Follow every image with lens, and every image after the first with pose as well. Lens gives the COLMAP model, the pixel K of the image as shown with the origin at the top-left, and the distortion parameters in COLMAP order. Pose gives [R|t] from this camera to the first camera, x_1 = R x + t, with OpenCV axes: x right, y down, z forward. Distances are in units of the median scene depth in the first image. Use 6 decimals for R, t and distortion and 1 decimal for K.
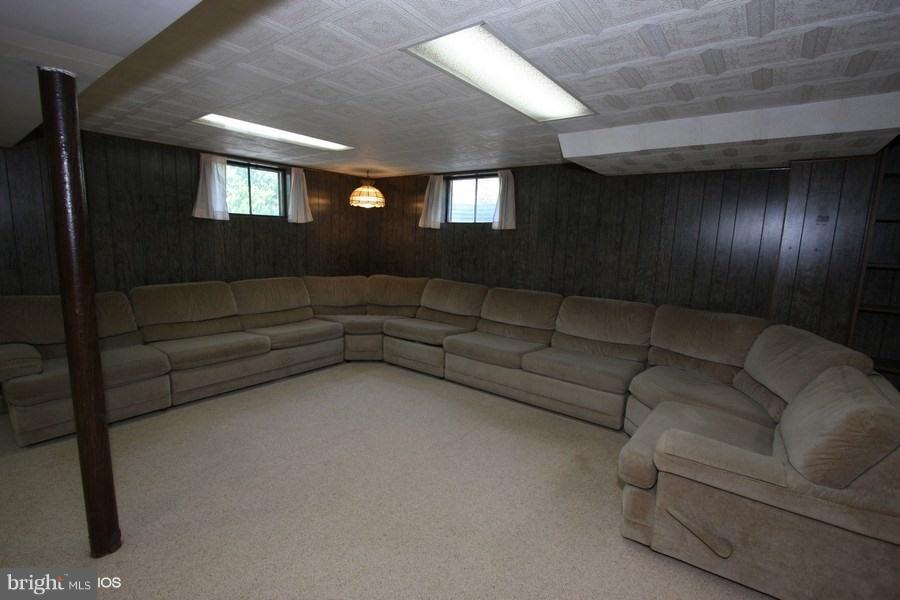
lens RADIAL K [[423.7, 0, 452.8], [0, 423.7, 301.1], [0, 0, 1]] dist [-0.016388, 0.002432]
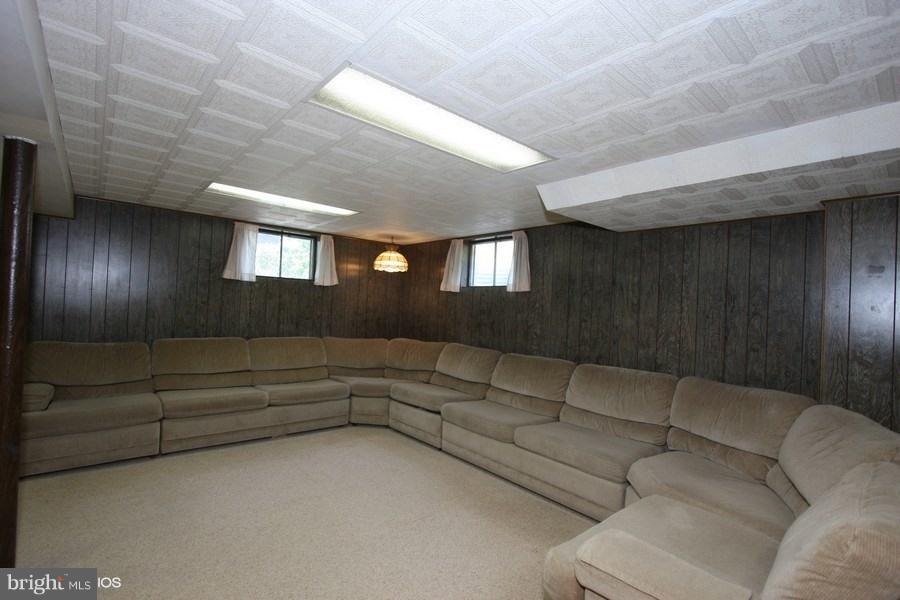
lens RADIAL K [[423.7, 0, 448.6], [0, 423.7, 302.9], [0, 0, 1]] dist [-0.016388, 0.002432]
pose [[0.978774, 0.007148, -0.204819, 0.194799], [-0.041380, 0.985701, -0.163345, 0.019418], [0.200723, 0.168353, 0.965074, 0.071195]]
